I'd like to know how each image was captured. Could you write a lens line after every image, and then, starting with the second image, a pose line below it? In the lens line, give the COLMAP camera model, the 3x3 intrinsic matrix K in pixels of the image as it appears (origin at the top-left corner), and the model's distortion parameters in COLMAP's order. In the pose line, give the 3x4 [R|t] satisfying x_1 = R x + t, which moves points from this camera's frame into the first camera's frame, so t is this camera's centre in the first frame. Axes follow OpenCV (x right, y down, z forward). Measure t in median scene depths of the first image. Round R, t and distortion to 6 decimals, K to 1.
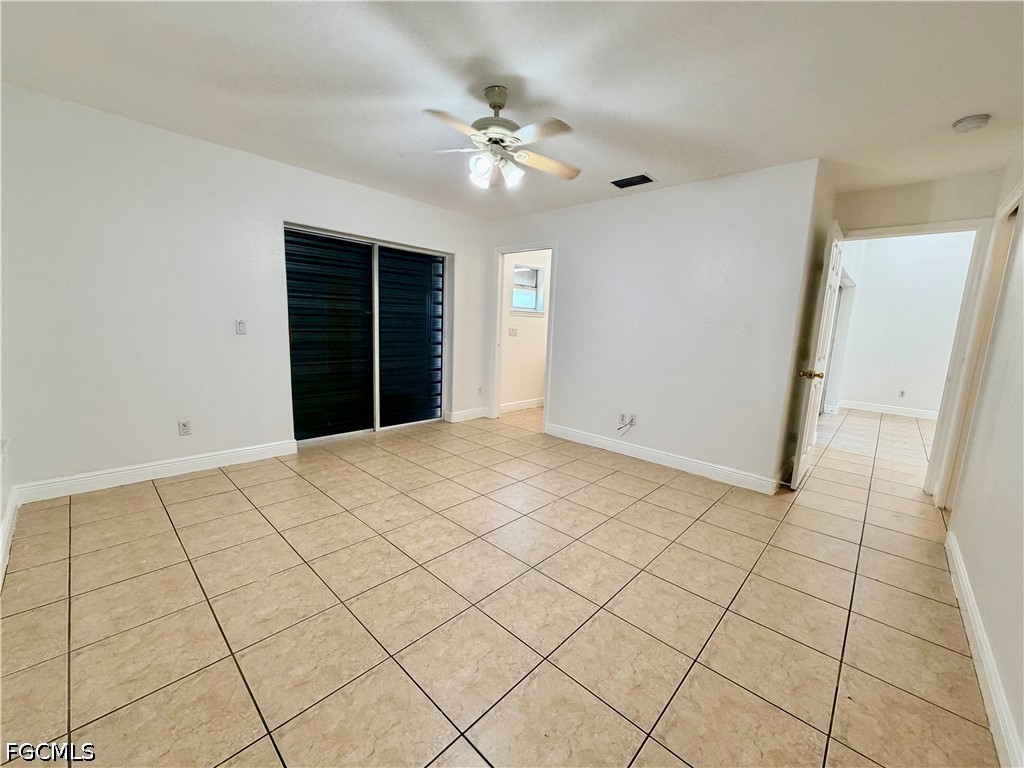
lens RADIAL K [[407.7, 0, 510.5], [0, 407.7, 387.2], [0, 0, 1]] dist [0.001510, -0.000850]
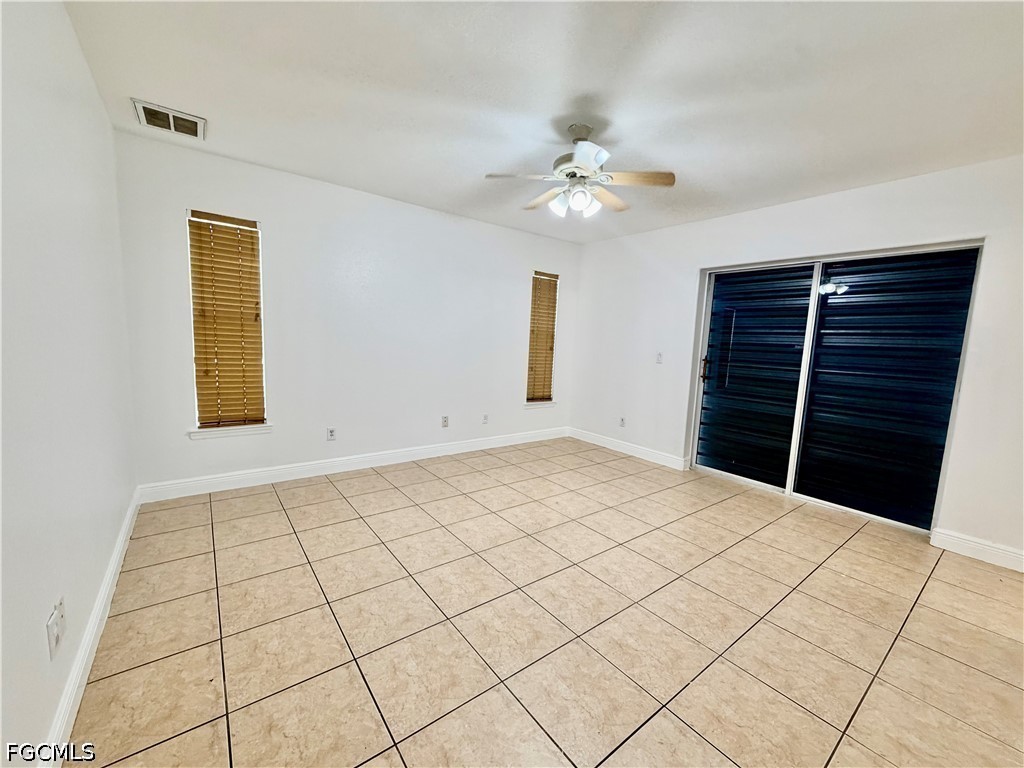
lens RADIAL K [[407.7, 0, 513.1], [0, 407.7, 414.0], [0, 0, 1]] dist [0.001510, -0.000850]
pose [[-0.162139, 0.131358, -0.977986, 0.809551], [-0.204128, 0.965197, 0.163482, -0.101722], [0.965424, 0.226141, -0.129682, 0.854567]]
